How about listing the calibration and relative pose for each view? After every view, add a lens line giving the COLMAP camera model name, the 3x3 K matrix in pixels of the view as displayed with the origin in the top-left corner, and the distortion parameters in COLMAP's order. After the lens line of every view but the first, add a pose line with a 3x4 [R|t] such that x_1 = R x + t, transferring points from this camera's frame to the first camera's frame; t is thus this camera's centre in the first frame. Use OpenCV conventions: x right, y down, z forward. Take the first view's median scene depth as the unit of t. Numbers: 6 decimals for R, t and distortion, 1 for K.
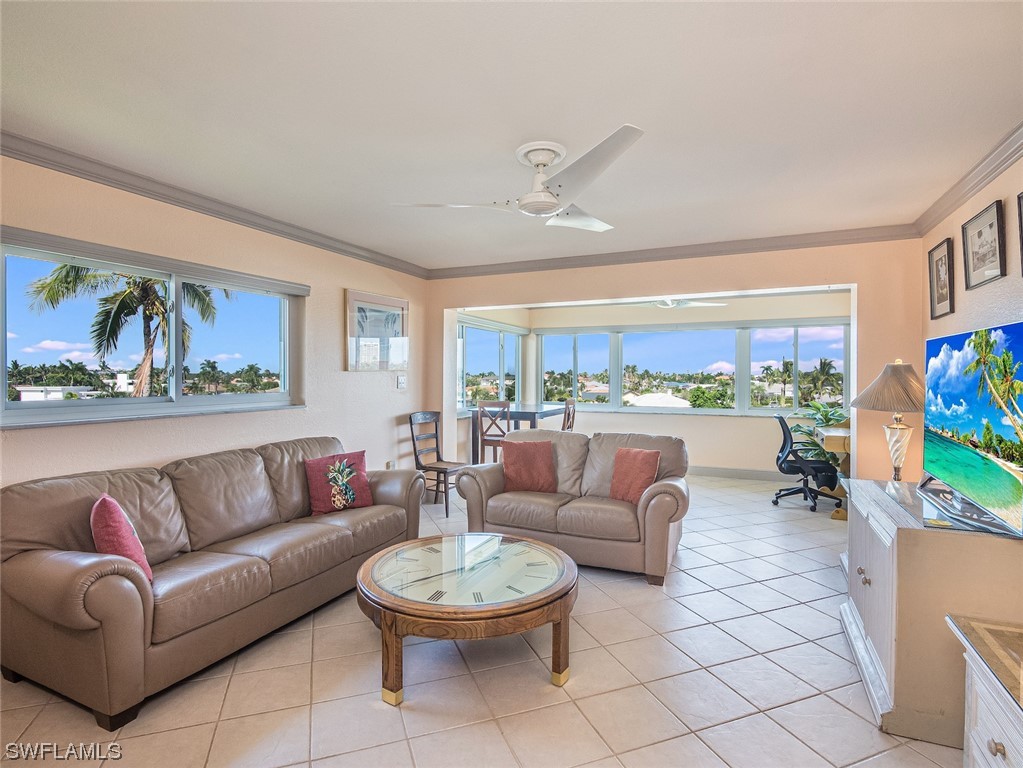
lens RADIAL K [[510.2, 0, 511.2], [0, 510.2, 375.1], [0, 0, 1]] dist [-0.018294, 0.000126]
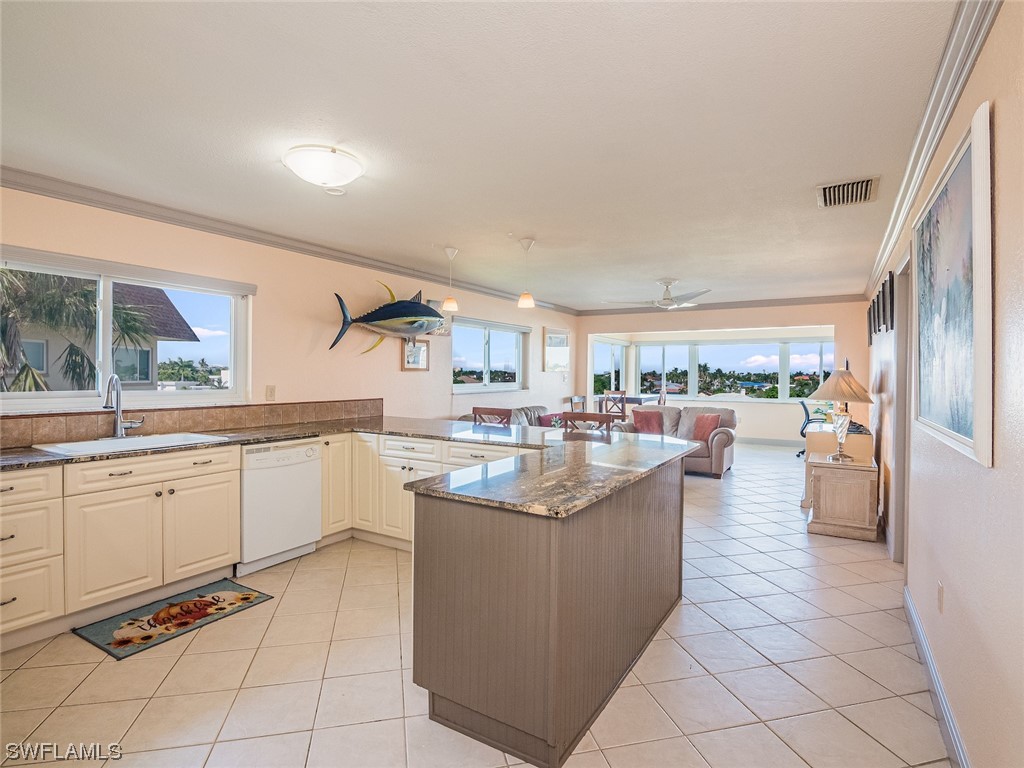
lens RADIAL K [[510.7, 0, 512.4], [0, 510.7, 375.5], [0, 0, 1]] dist [-0.018294, 0.000126]
pose [[0.992026, 0.006840, -0.125852, -0.146658], [-0.006332, 0.999970, 0.004433, -0.001354], [0.125878, -0.003601, 0.992039, -0.599662]]
